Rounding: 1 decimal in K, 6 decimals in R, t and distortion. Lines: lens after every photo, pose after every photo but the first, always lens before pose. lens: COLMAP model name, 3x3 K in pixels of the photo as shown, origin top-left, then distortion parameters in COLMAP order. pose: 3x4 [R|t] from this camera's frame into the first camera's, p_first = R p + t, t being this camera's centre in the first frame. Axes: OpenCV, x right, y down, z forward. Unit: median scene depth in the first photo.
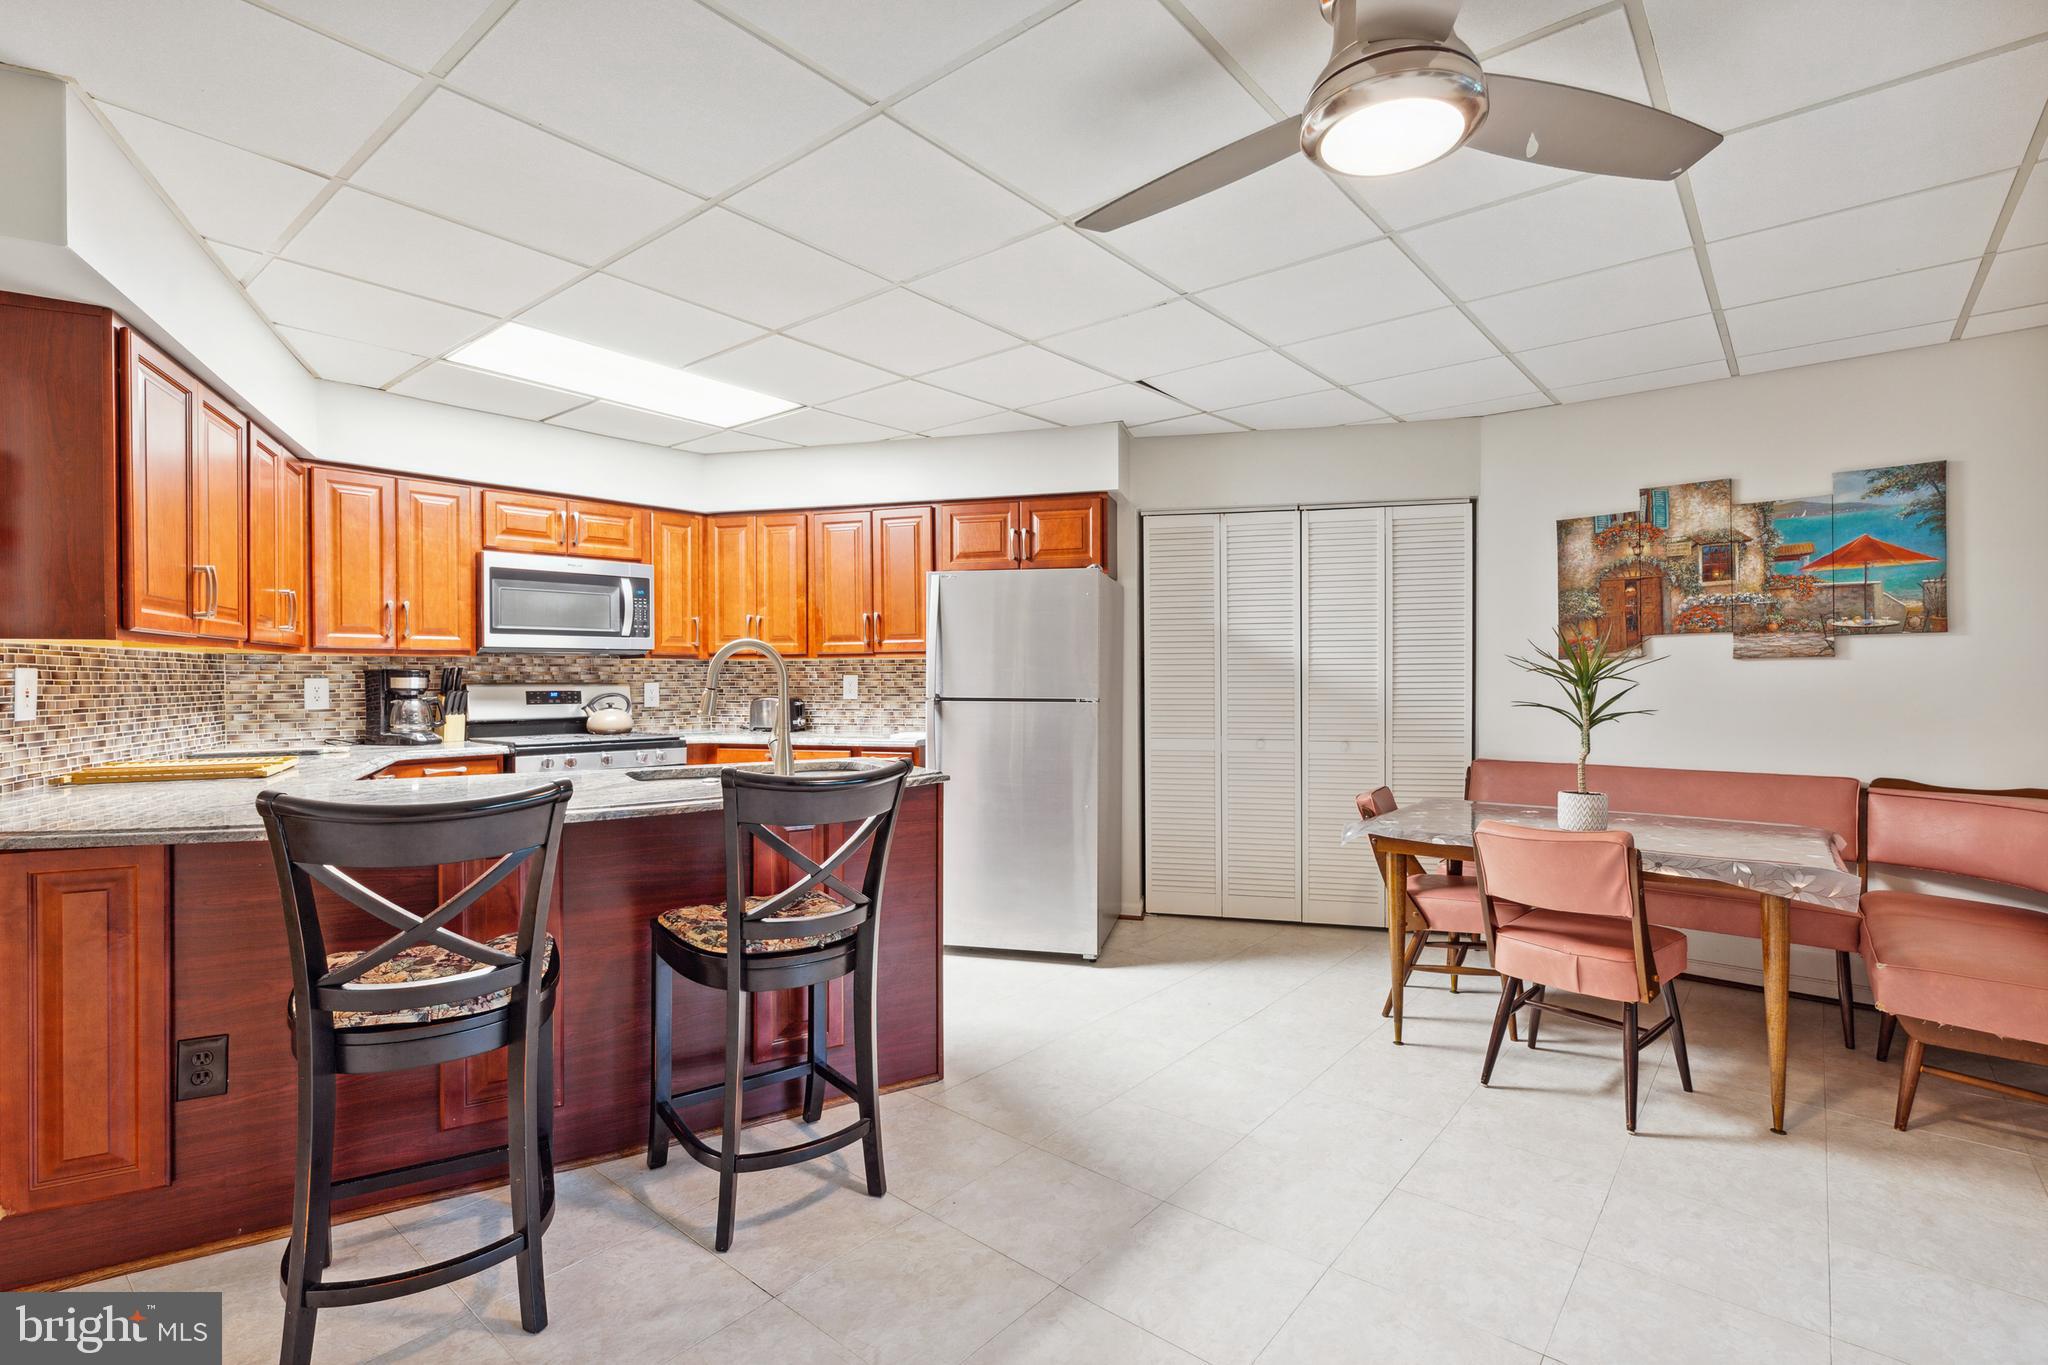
lens RADIAL K [[932.9, 0, 1017.3], [0, 932.9, 714.3], [0, 0, 1]] dist [-0.001420, -0.000576]
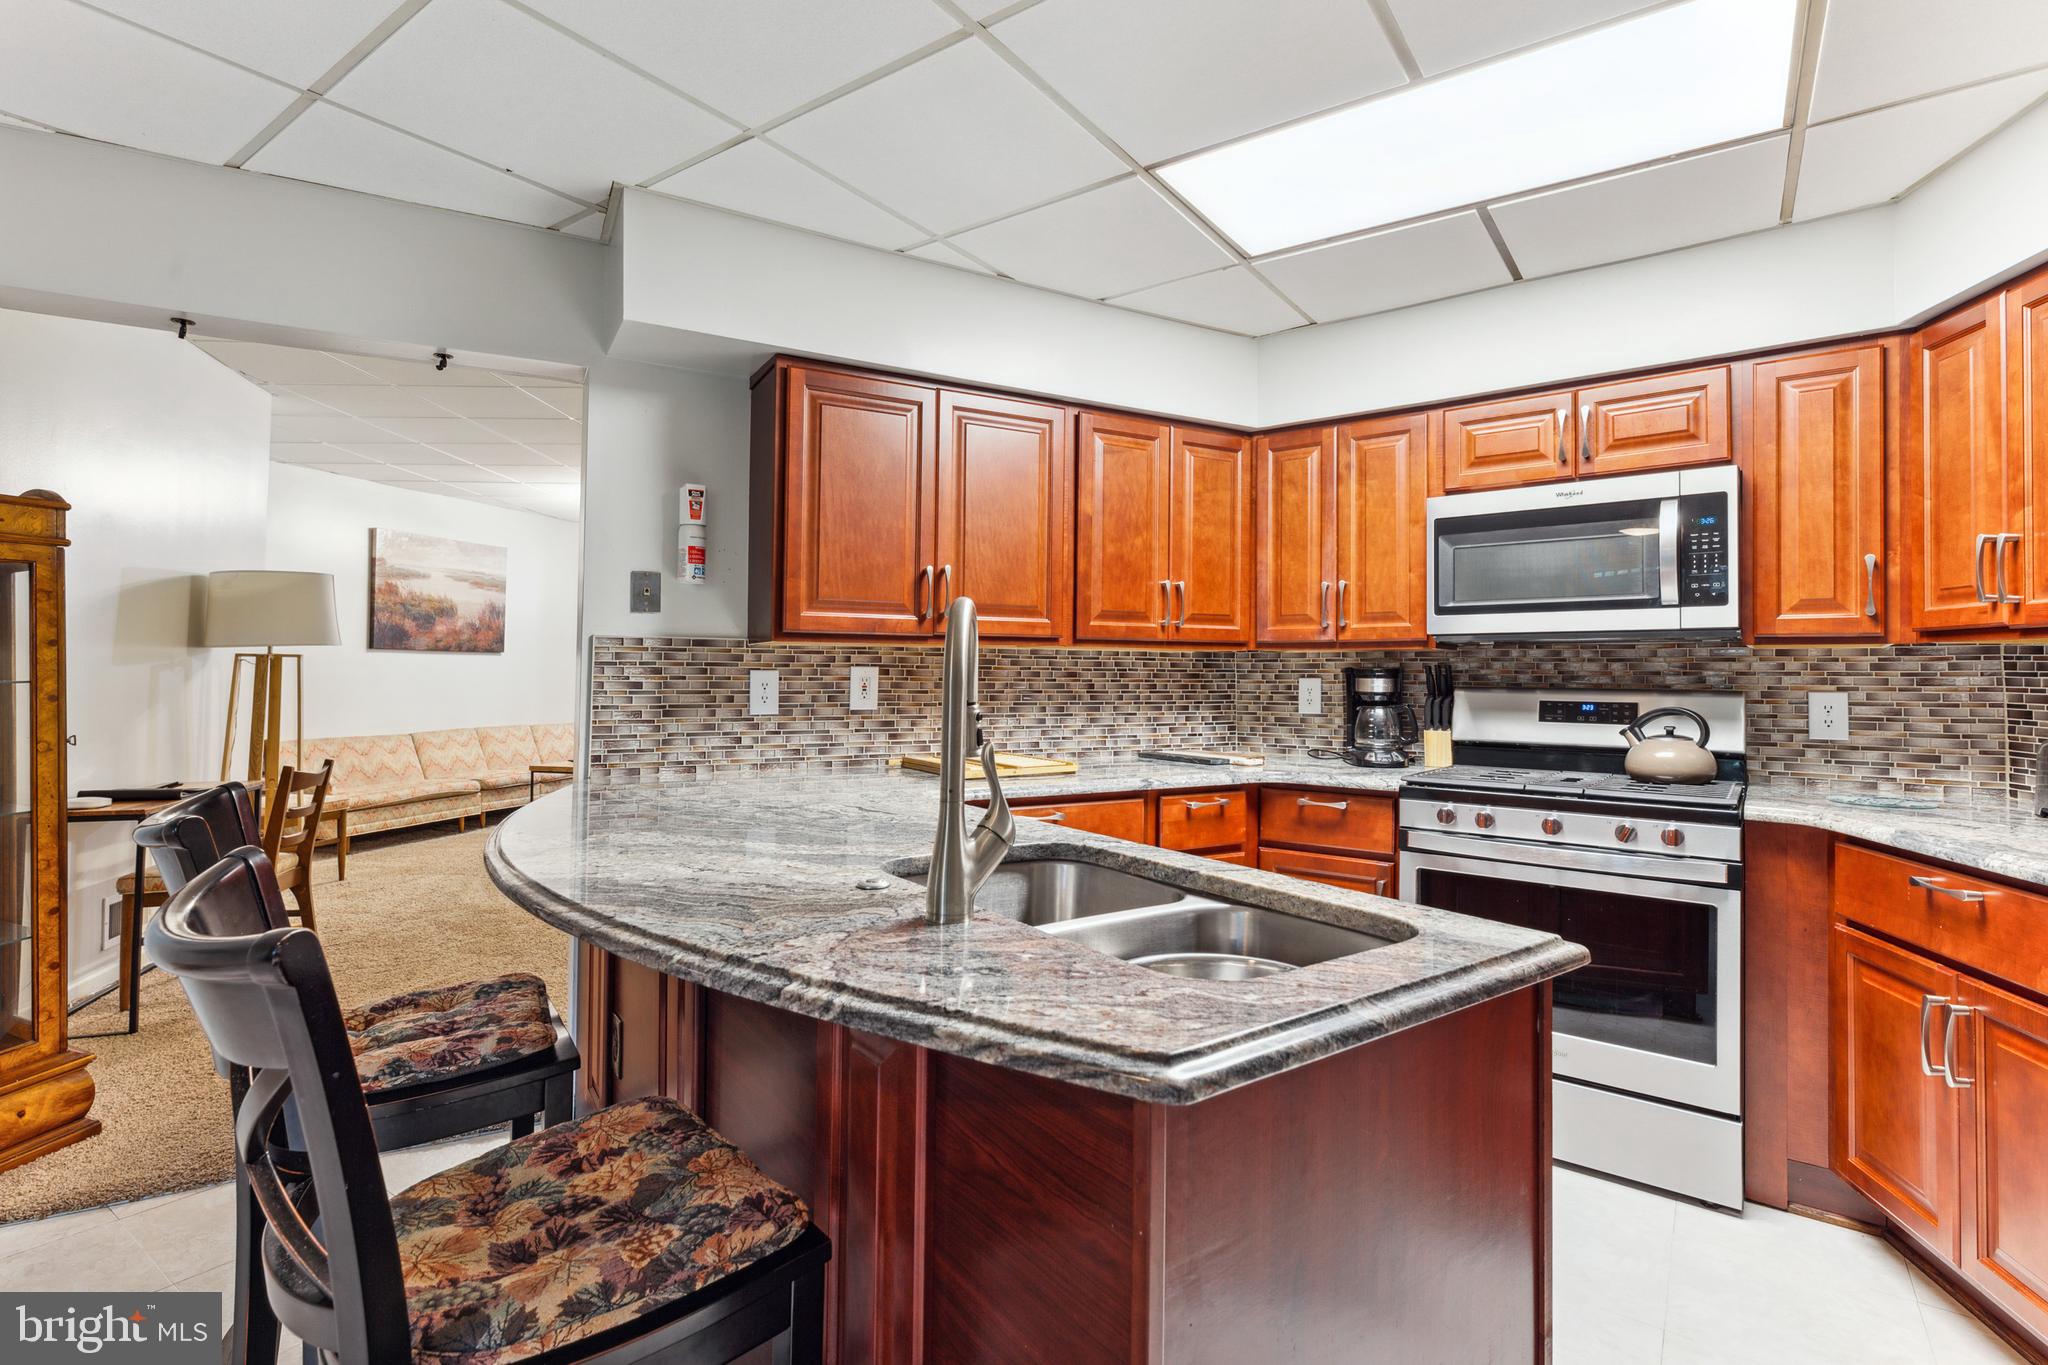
lens RADIAL K [[974.4, 0, 1022.4], [0, 974.4, 665.3], [0, 0, 1]] dist [0.004187, -0.002703]
pose [[0.082128, -0.005409, -0.996607, 0.119832], [-0.046738, 0.998864, -0.009273, -0.027095], [0.995525, 0.047341, 0.081782, 0.602310]]
